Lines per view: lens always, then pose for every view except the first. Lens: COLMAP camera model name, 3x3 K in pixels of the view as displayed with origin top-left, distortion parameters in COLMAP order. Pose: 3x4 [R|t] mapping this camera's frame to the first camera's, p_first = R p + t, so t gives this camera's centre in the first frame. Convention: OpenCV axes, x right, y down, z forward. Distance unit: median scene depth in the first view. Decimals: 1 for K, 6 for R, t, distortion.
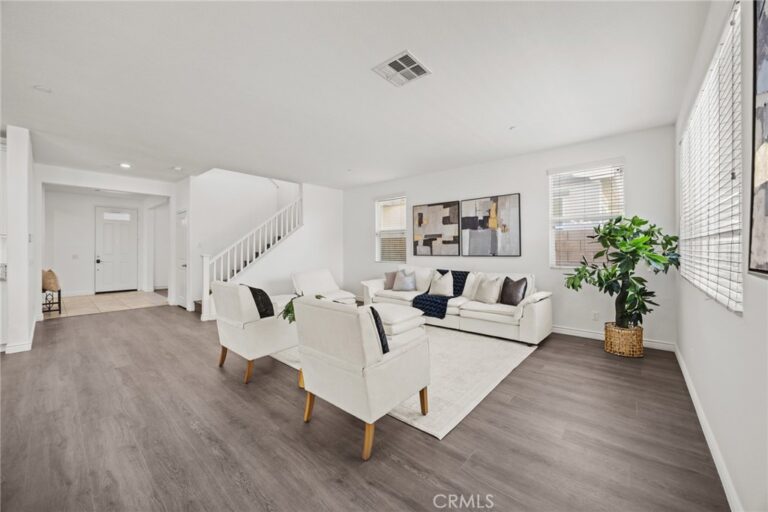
lens RADIAL K [[290.3, 0, 387.9], [0, 290.3, 254.0], [0, 0, 1]] dist [-0.010462, -0.000012]
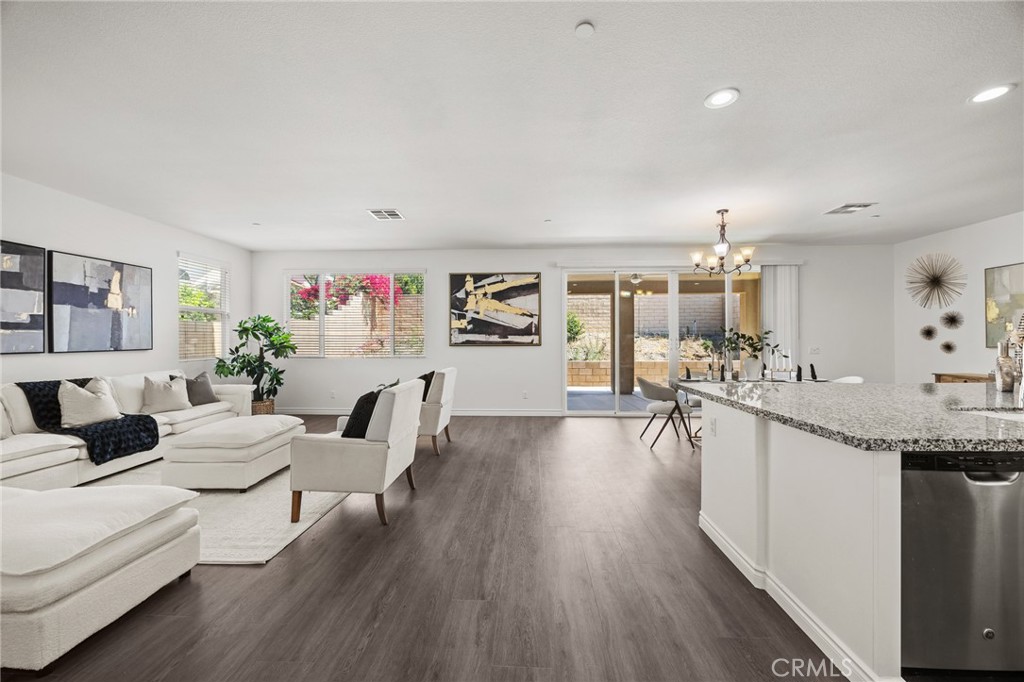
lens RADIAL K [[387.1, 0, 517.2], [0, 387.1, 338.3], [0, 0, 1]] dist [-0.010462, -0.000012]
pose [[-0.620512, 0.005210, 0.784180, -0.876454], [0.010418, 0.999944, 0.001600, -0.012661], [-0.784128, 0.009162, -0.620532, 0.796708]]
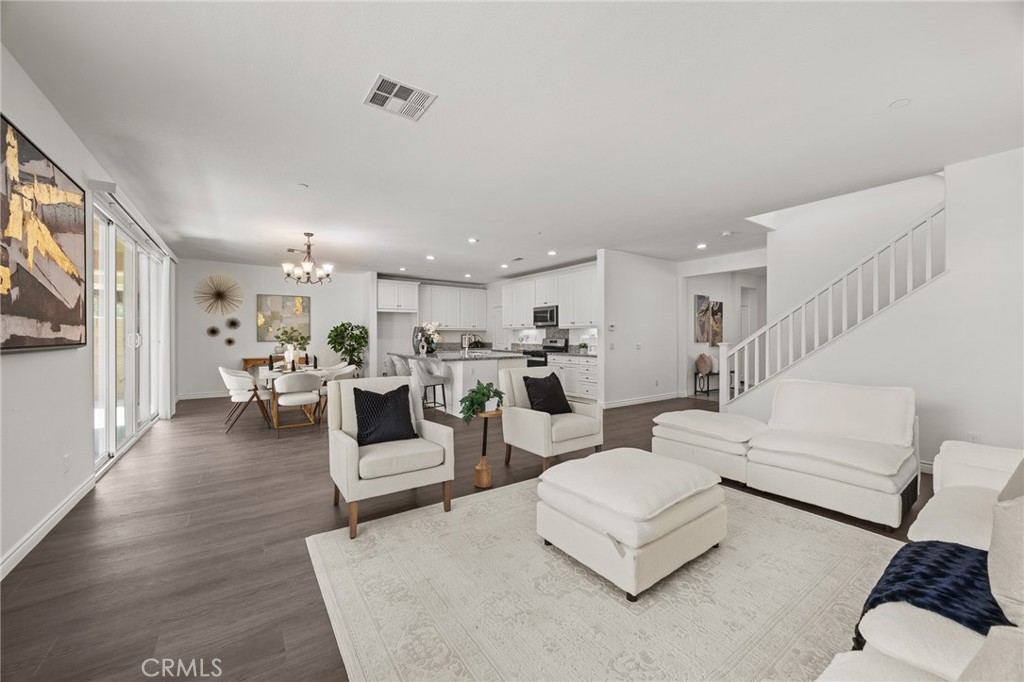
lens RADIAL K [[387.1, 0, 517.2], [0, 387.1, 338.3], [0, 0, 1]] dist [-0.010462, -0.000012]
pose [[-0.239781, 0.004556, -0.970816, 0.458780], [-0.010023, 0.999924, 0.007168, -0.010979], [0.970775, 0.011449, -0.239717, 0.731231]]
